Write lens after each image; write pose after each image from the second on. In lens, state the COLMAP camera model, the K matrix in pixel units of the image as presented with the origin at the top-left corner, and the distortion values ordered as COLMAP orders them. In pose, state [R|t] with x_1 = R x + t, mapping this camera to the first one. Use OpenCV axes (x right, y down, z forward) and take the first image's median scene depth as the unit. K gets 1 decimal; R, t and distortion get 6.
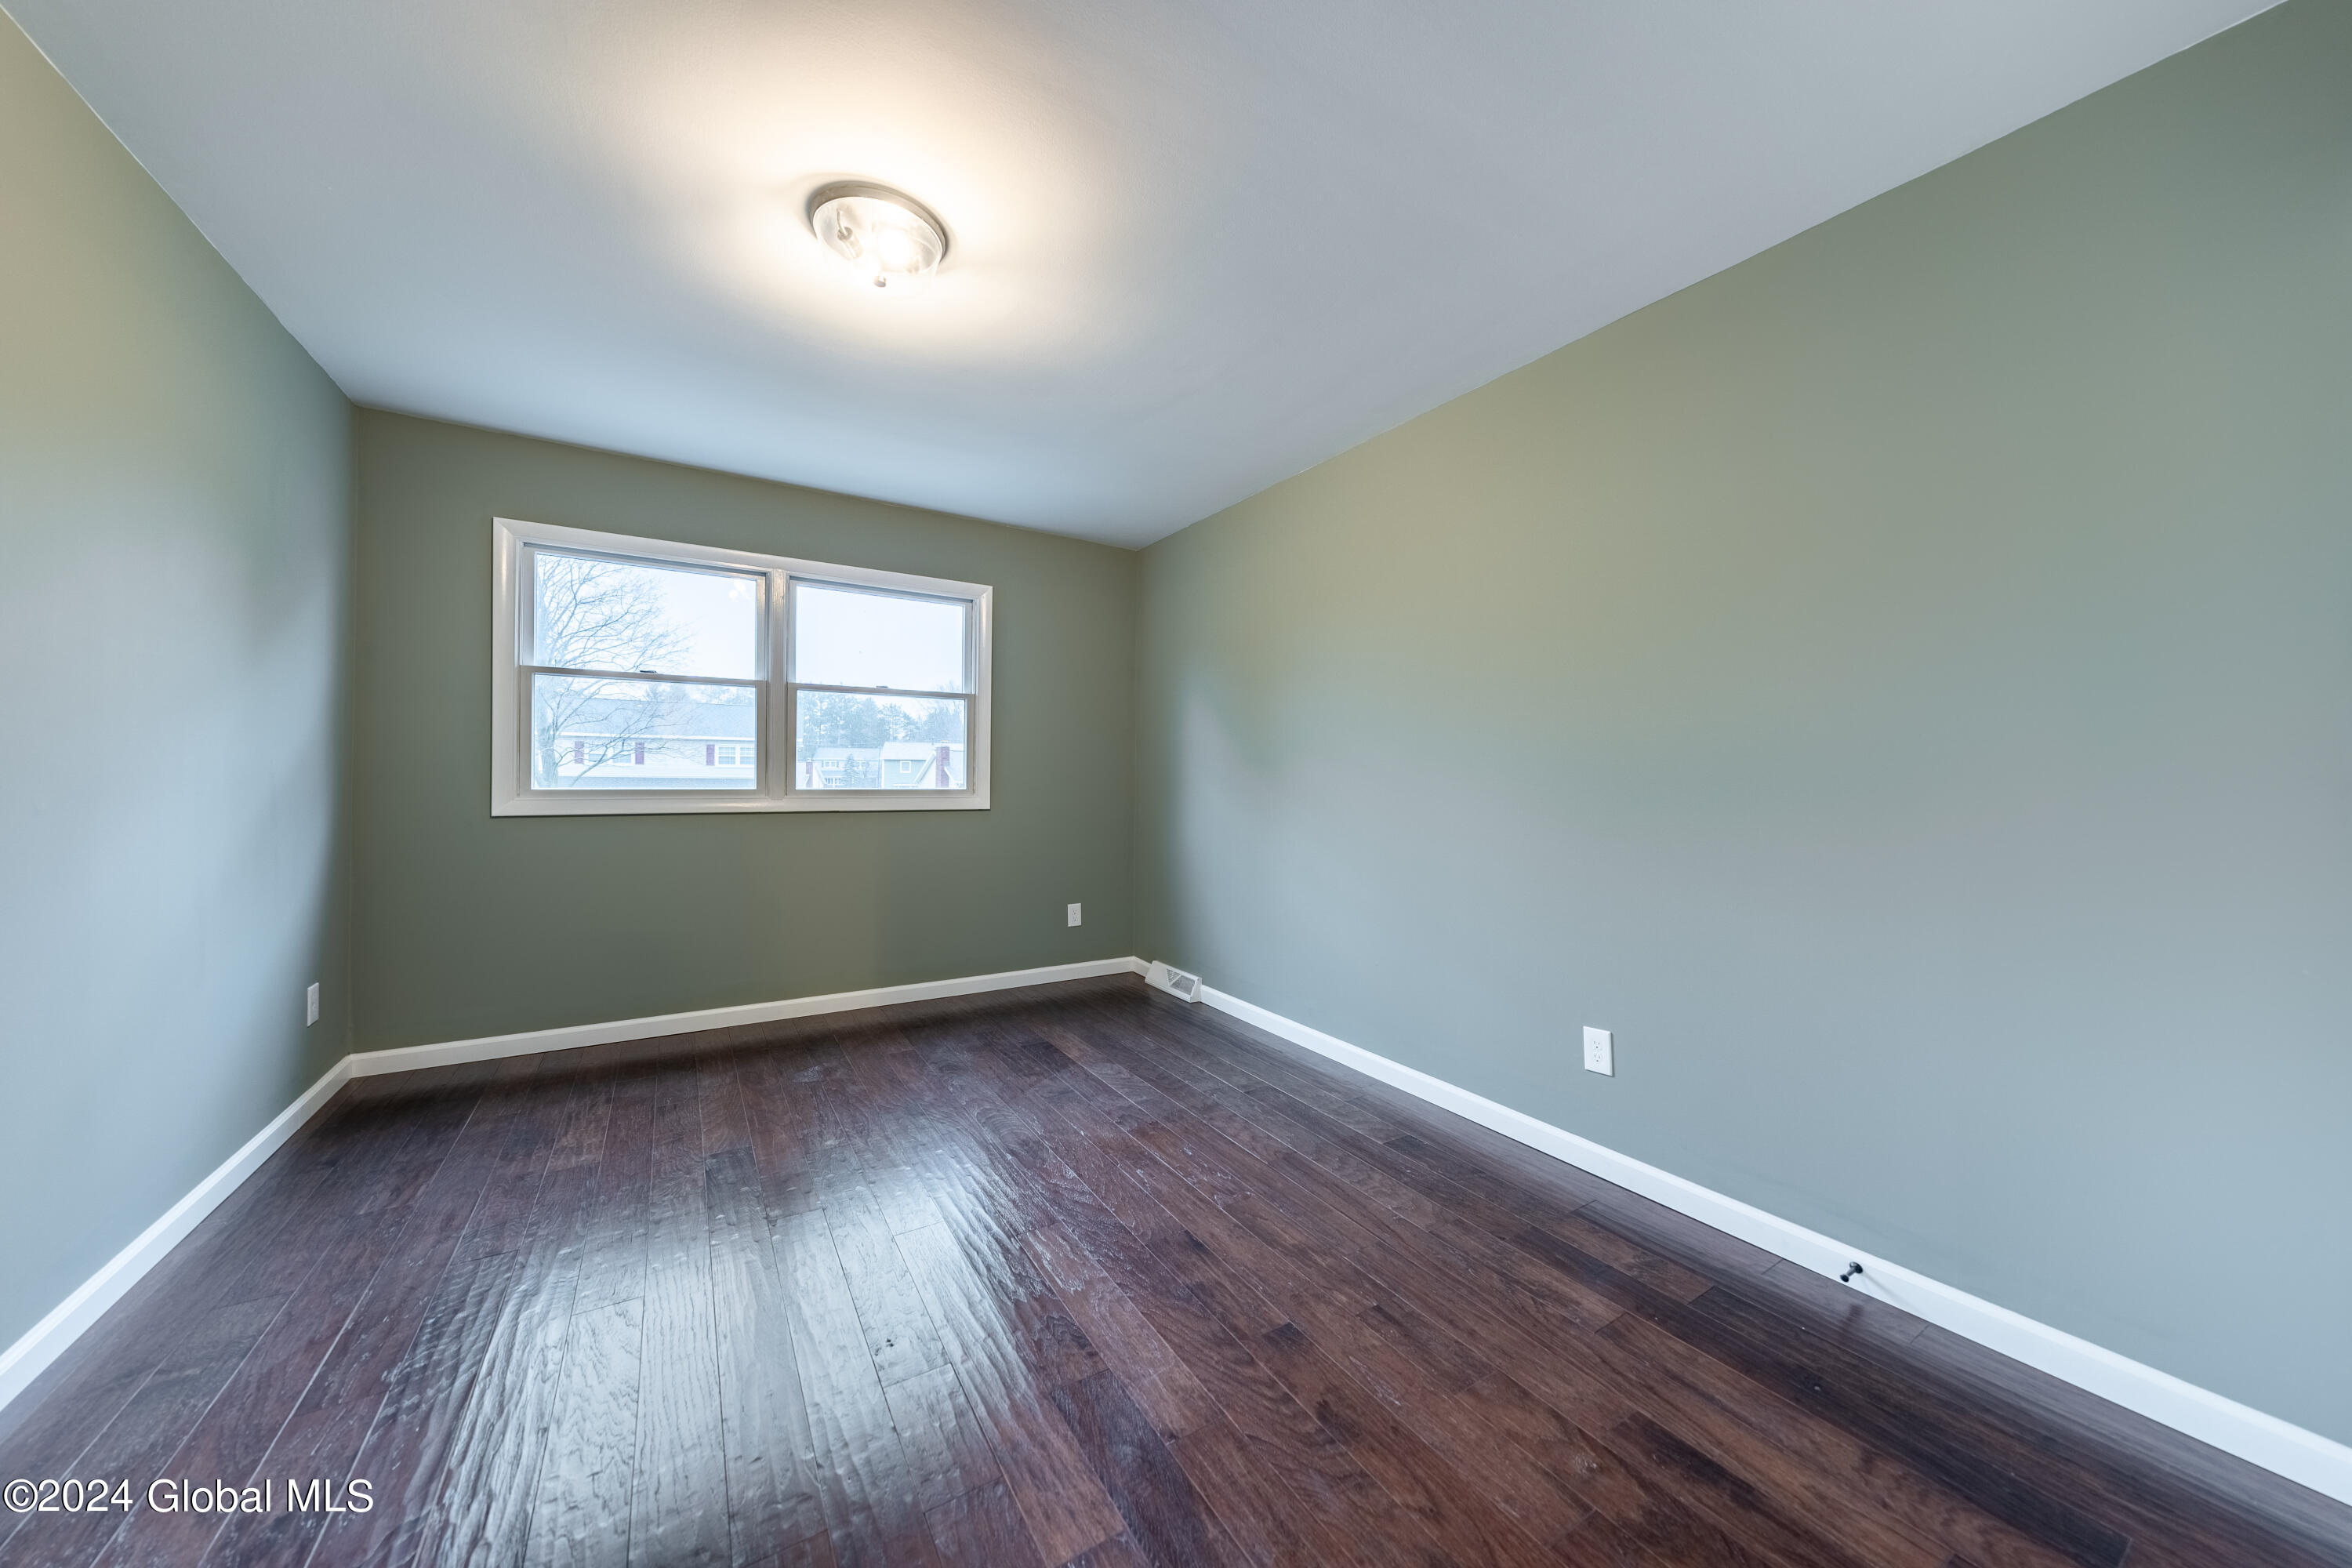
lens RADIAL K [[801.4, 0, 1184.3], [0, 801.4, 774.7], [0, 0, 1]] dist [-0.001362, 0.000411]
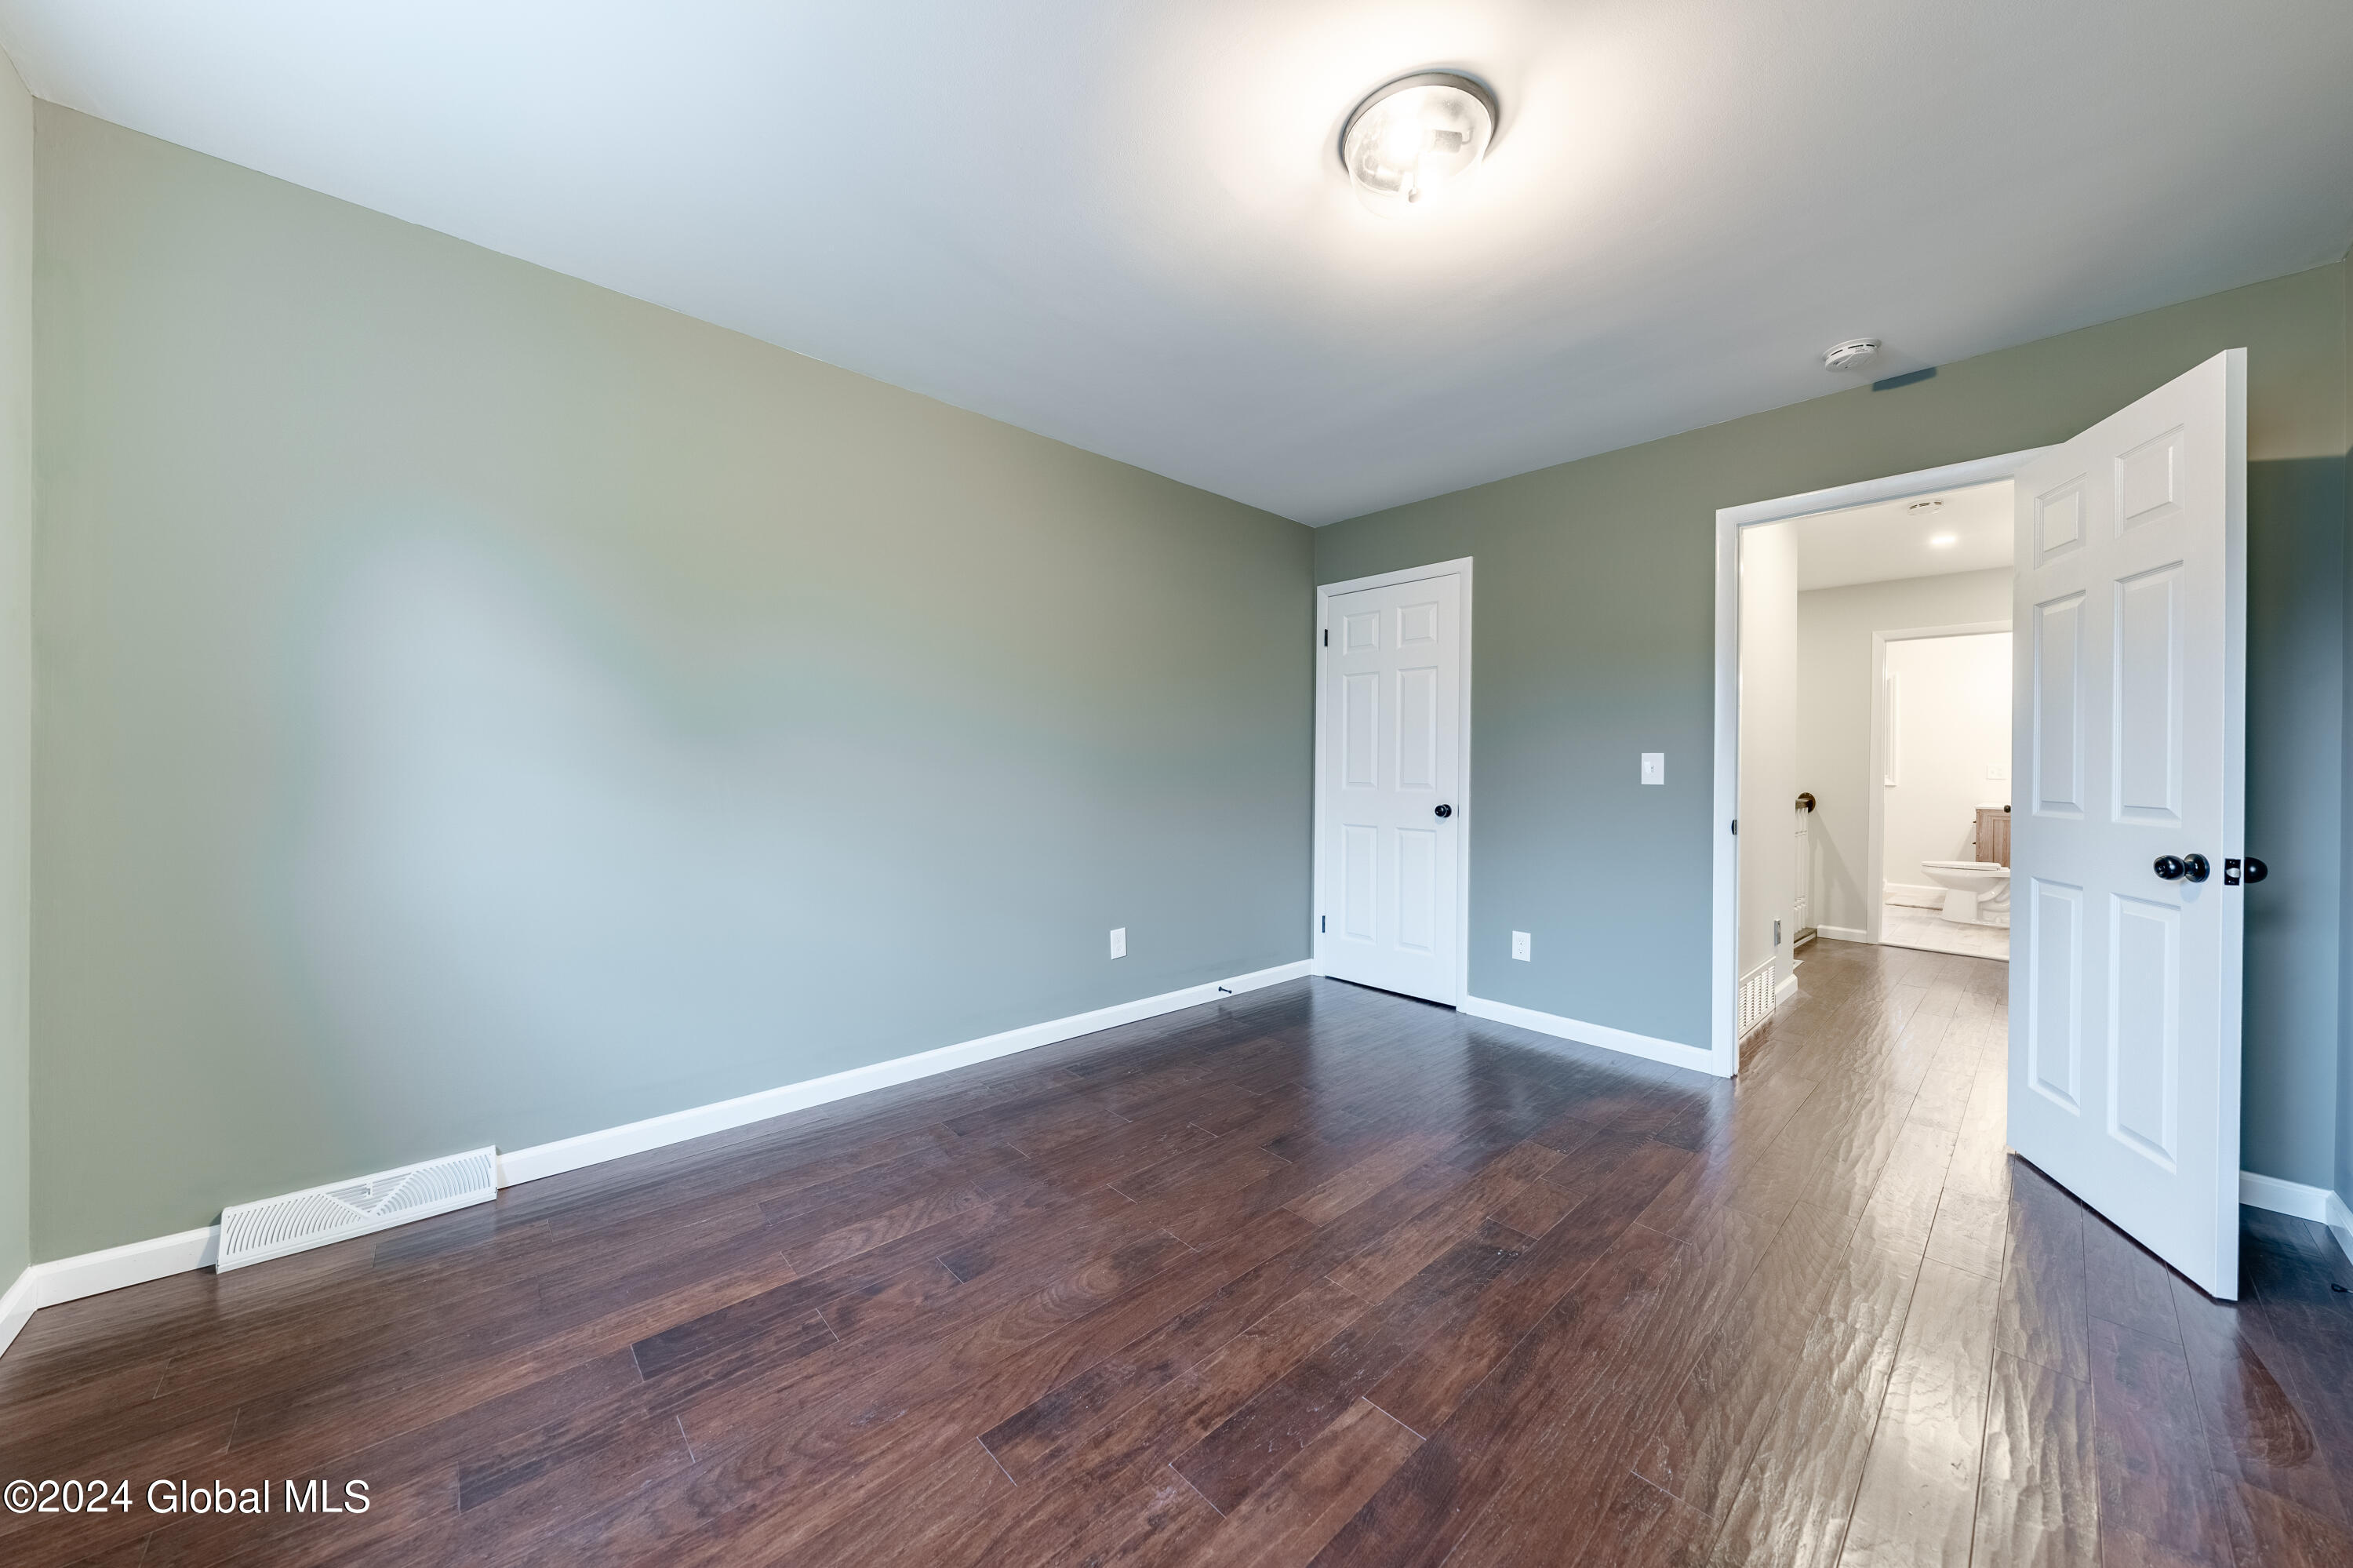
lens RADIAL K [[801.8, 0, 1184.8], [0, 801.8, 774.7], [0, 0, 1]] dist [-0.001362, 0.000411]
pose [[-0.176369, -0.026827, 0.983959, -0.924452], [-0.019109, 0.999533, 0.023826, -0.012089], [-0.984139, -0.014601, -0.176799, 1.077251]]
